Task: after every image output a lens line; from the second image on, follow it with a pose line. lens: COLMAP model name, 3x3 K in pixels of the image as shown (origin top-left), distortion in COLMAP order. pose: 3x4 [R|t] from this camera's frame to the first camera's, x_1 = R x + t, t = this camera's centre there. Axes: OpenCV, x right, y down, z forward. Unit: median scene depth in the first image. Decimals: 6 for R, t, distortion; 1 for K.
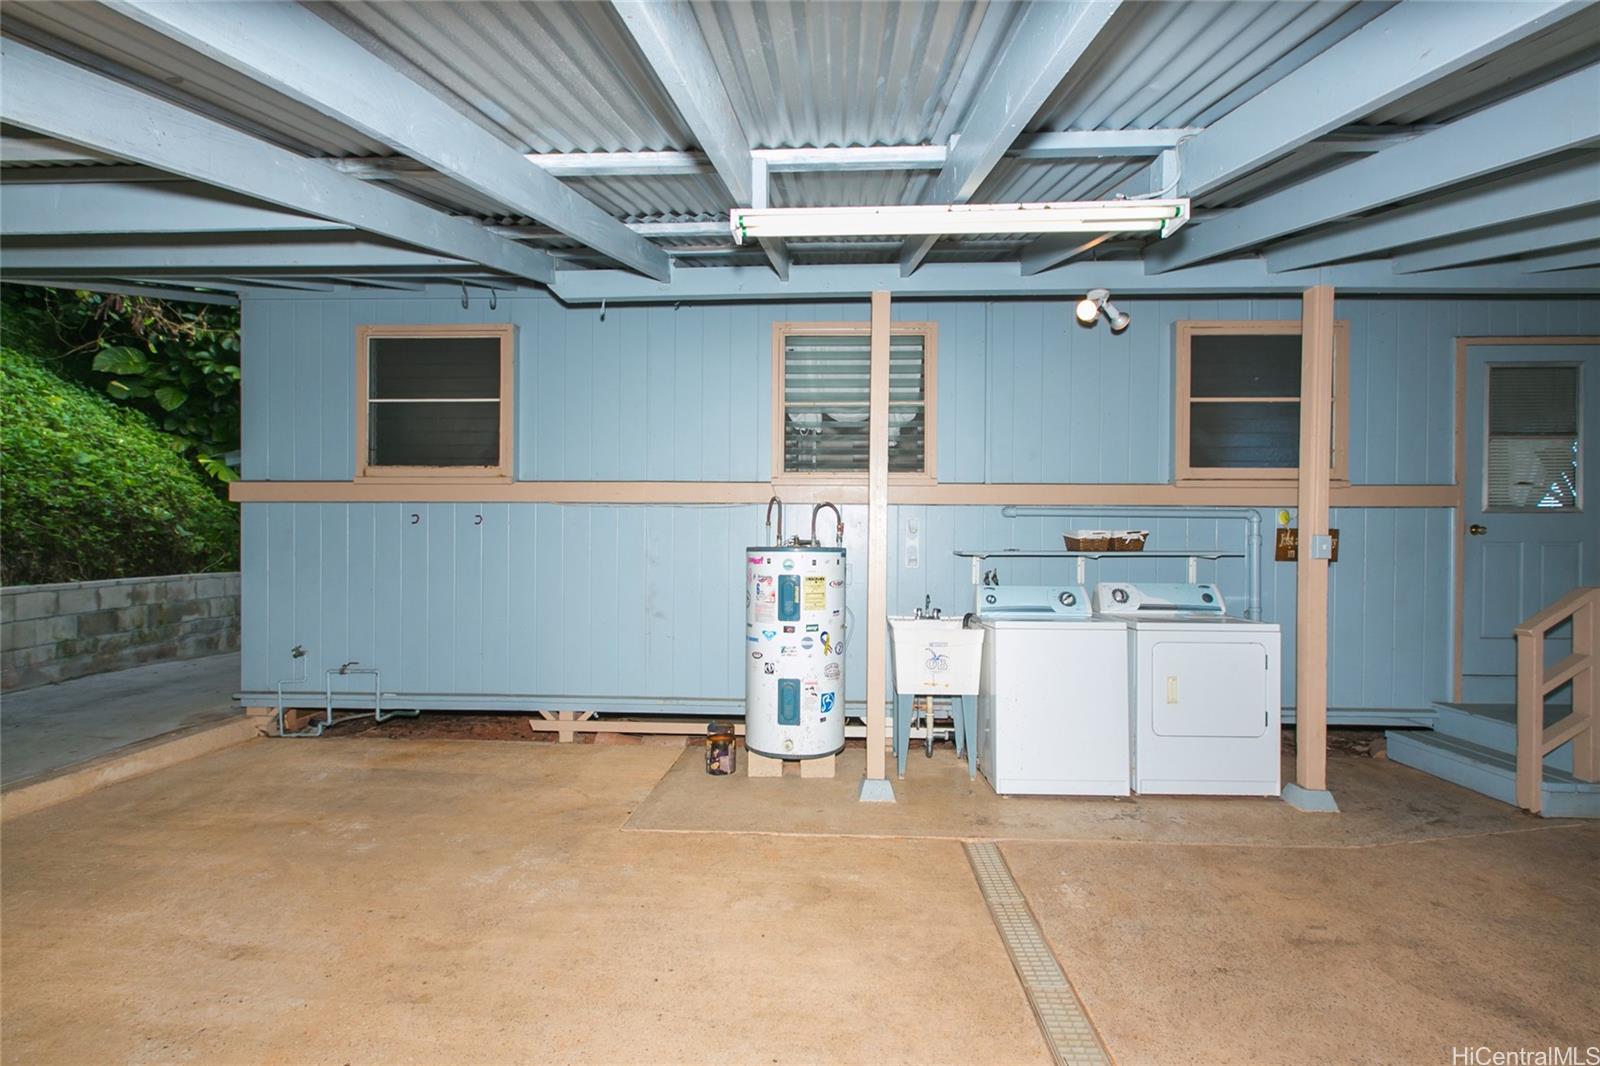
lens RADIAL K [[693.3, 0, 800.0], [0, 693.3, 533.0], [0, 0, 1]] dist [0.000968, 0.000125]
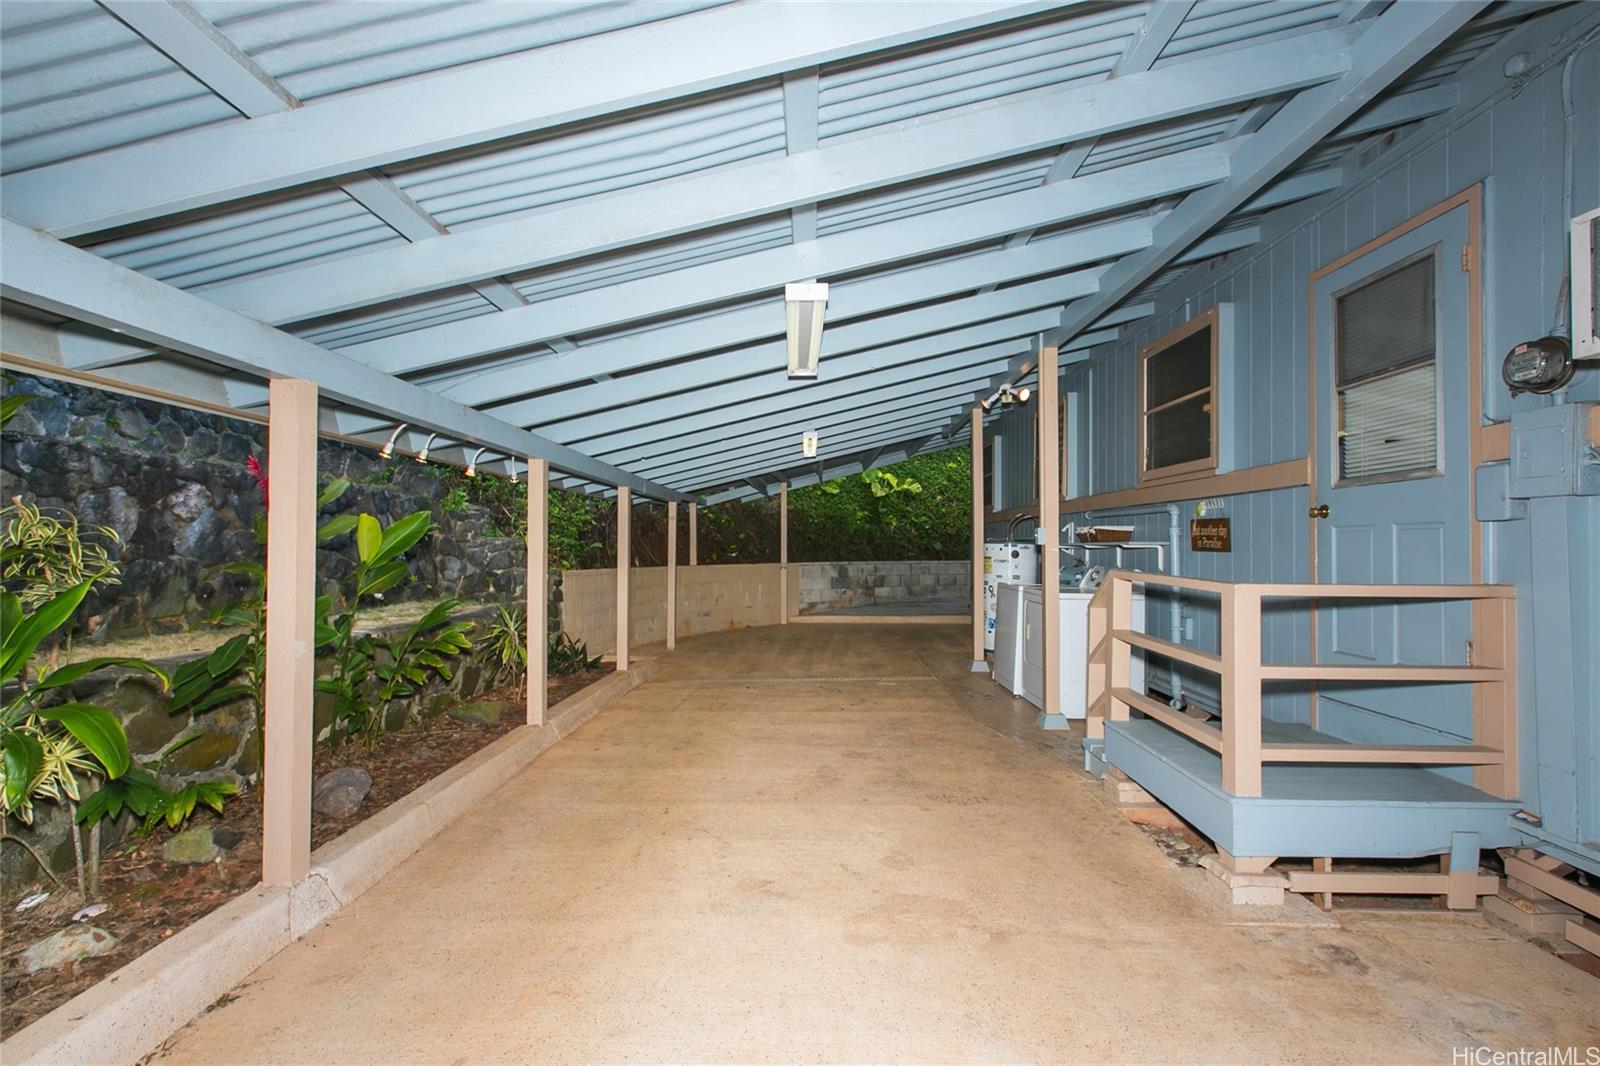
lens RADIAL K [[715.2, 0, 810.9], [0, 715.2, 541.5], [0, 0, 1]] dist [0.002111, -0.000708]
pose [[0.046343, -0.010395, -0.998871, 1.115885], [0.004636, 0.999937, -0.010191, 0.022453], [0.998915, -0.004159, 0.046389, 0.242182]]
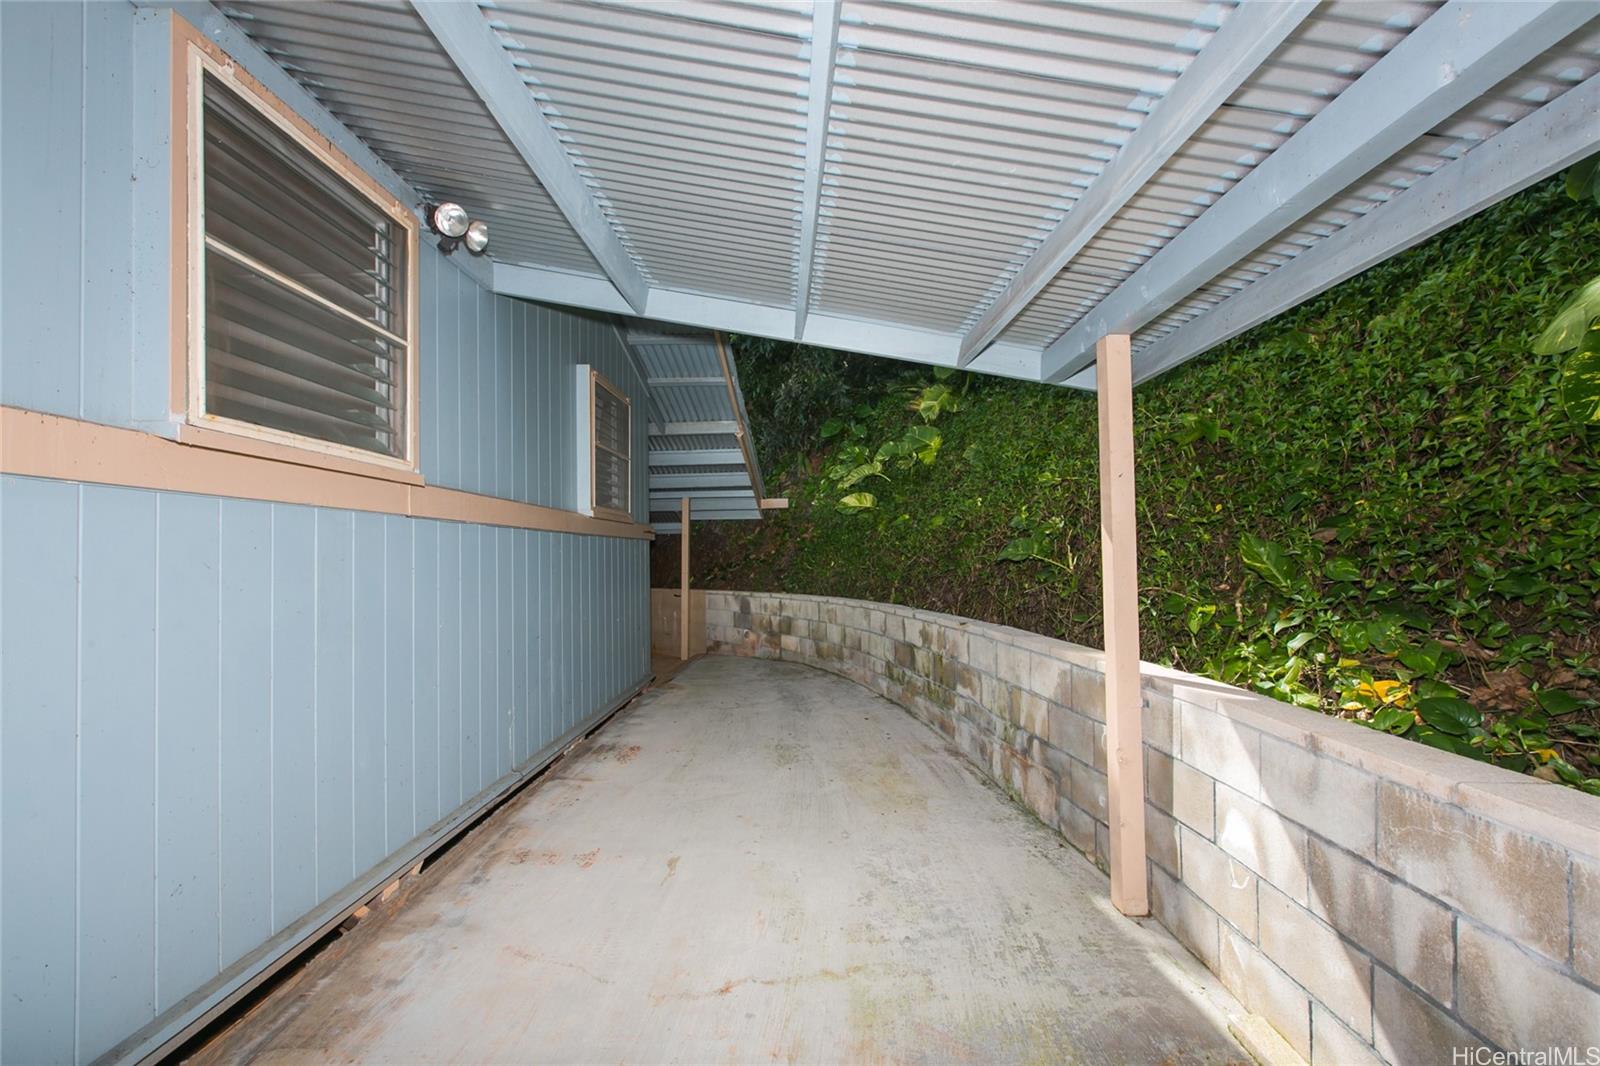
lens RADIAL K [[715.2, 0, 810.9], [0, 715.2, 541.5], [0, 0, 1]] dist [0.002111, -0.000708]
pose [[-0.999032, 0.009120, -0.043034, -0.742002], [0.010462, 0.999463, -0.031064, 0.005849], [0.042727, -0.031484, -0.998591, 1.708805]]
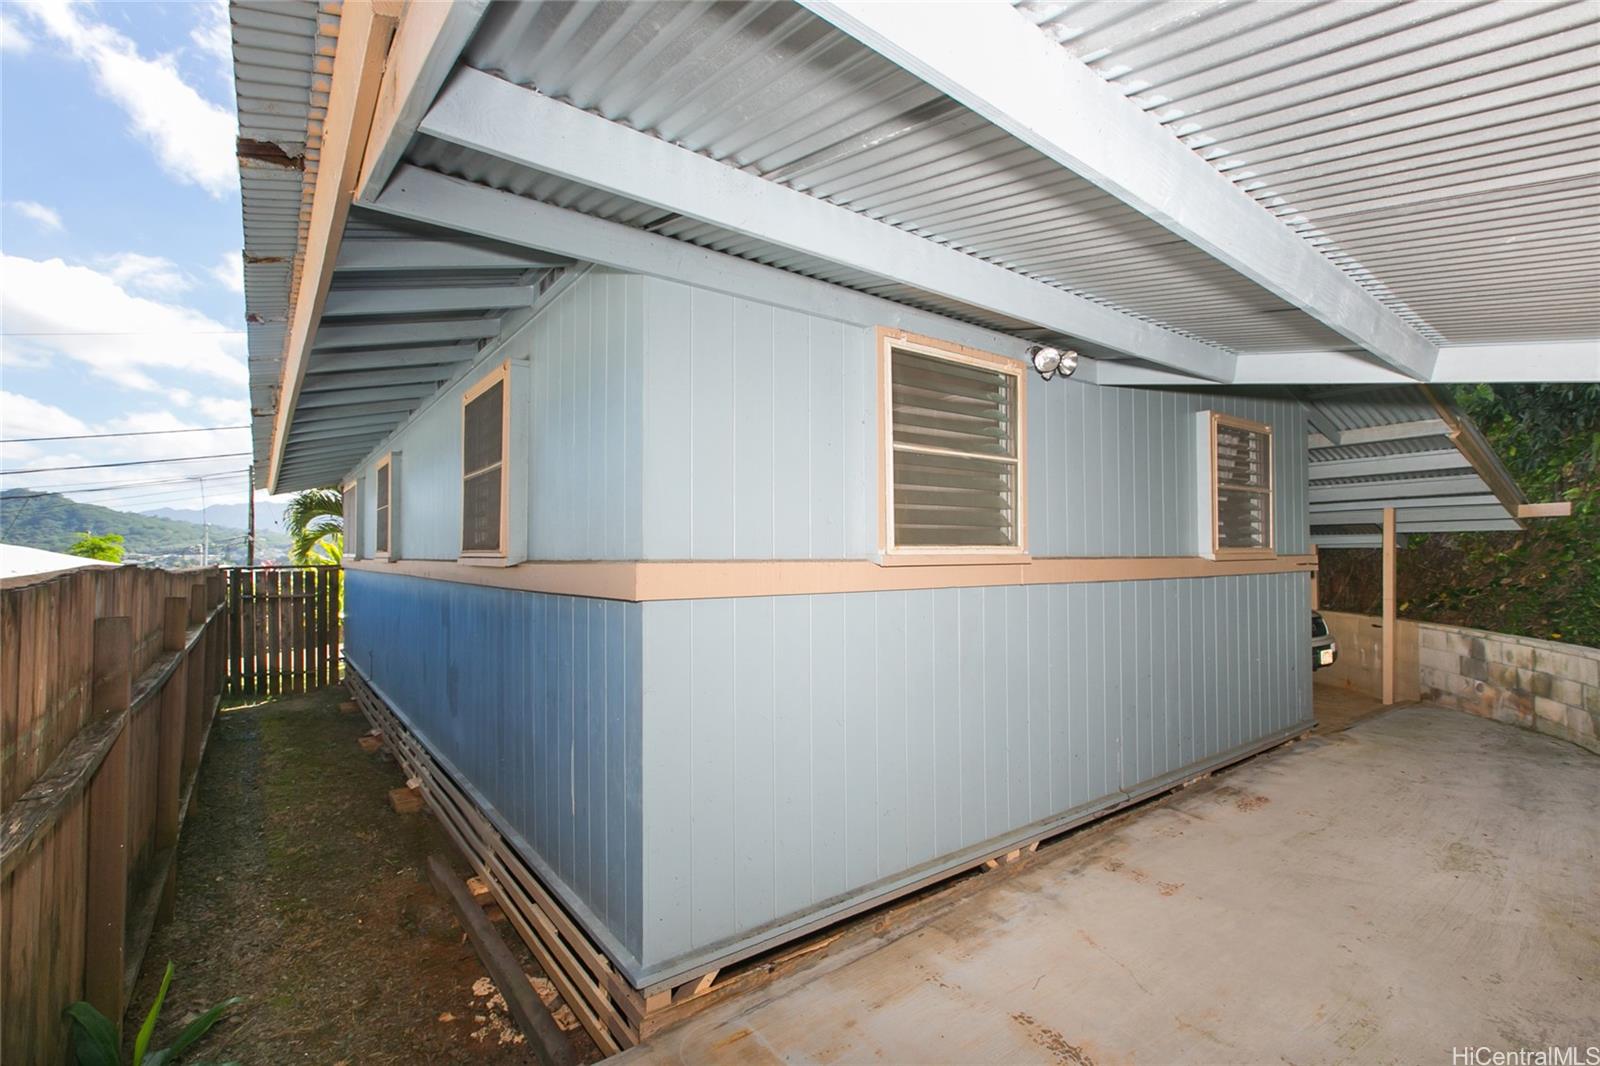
lens RADIAL K [[725.9, 0, 796.3], [0, 725.9, 539.1], [0, 0, 1]] dist [-0.001338, -0.001708]
pose [[-0.637805, 0.014916, 0.770054, -0.852114], [-0.004735, 0.999718, -0.023286, -0.045783], [-0.770183, -0.018498, -0.637554, 1.785098]]
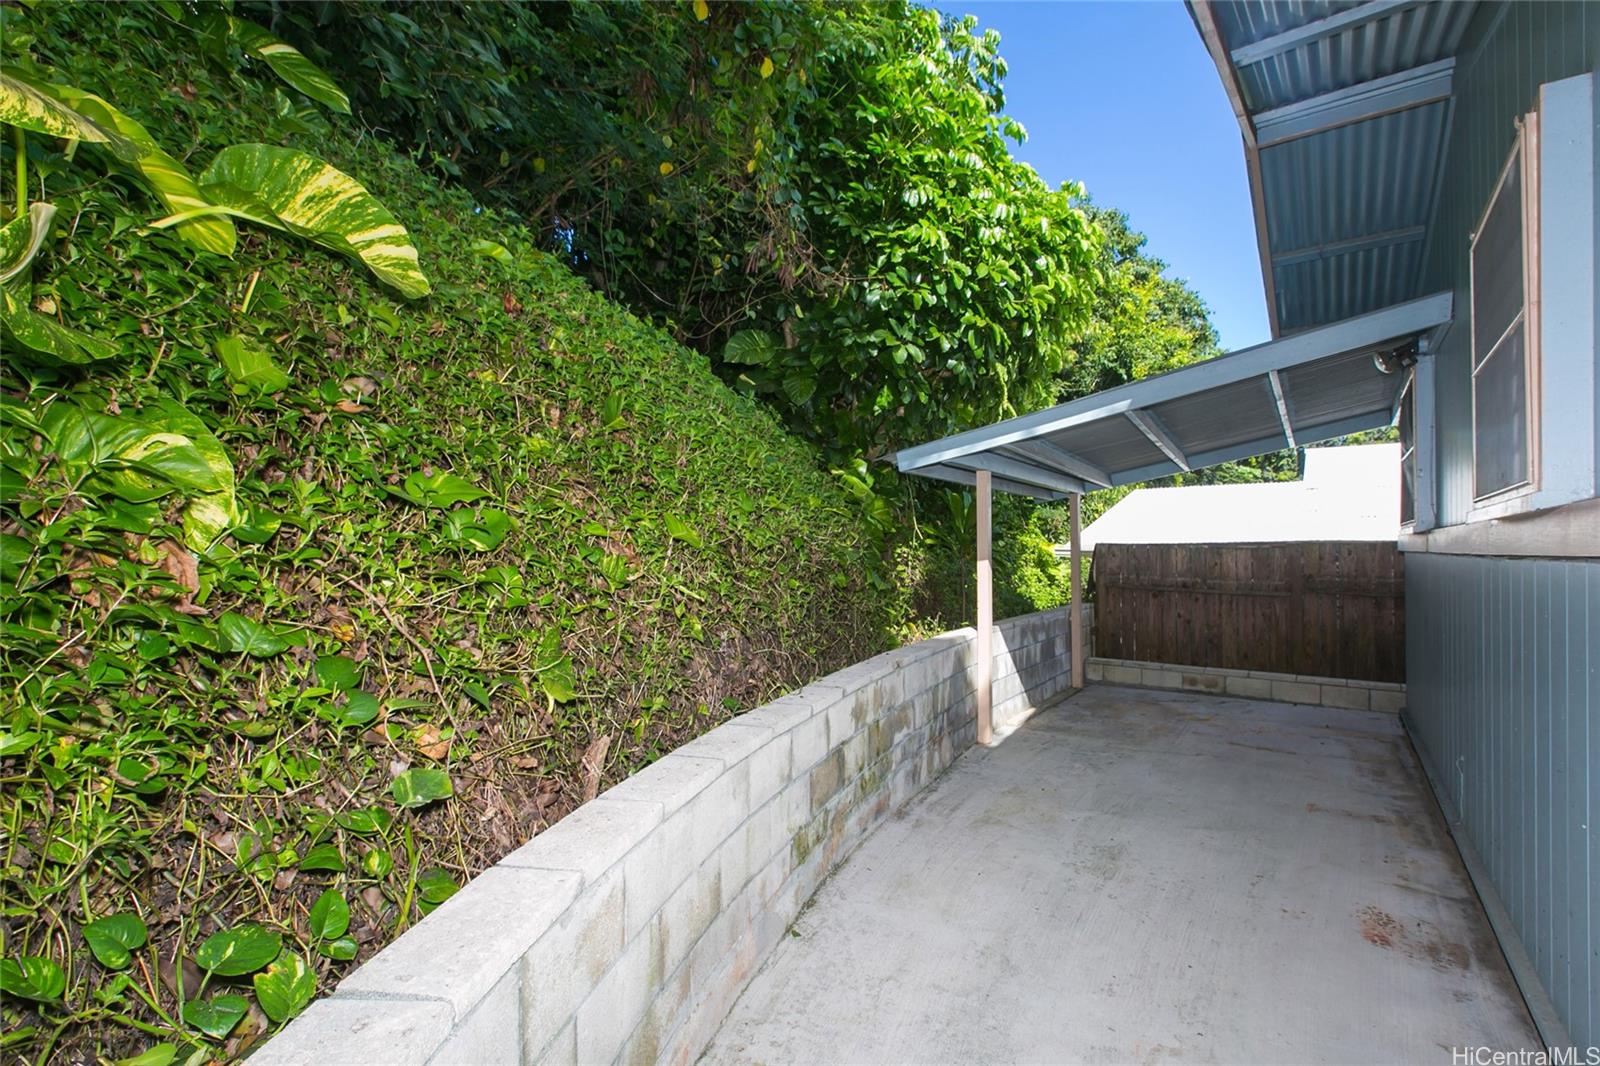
lens RADIAL K [[715.2, 0, 810.9], [0, 715.2, 541.5], [0, 0, 1]] dist [0.002111, -0.000708]
pose [[0.840347, -0.010795, -0.541941, -0.644533], [0.008648, 0.999941, -0.006508, -0.035478], [0.541979, 0.000782, 0.840391, 0.484254]]
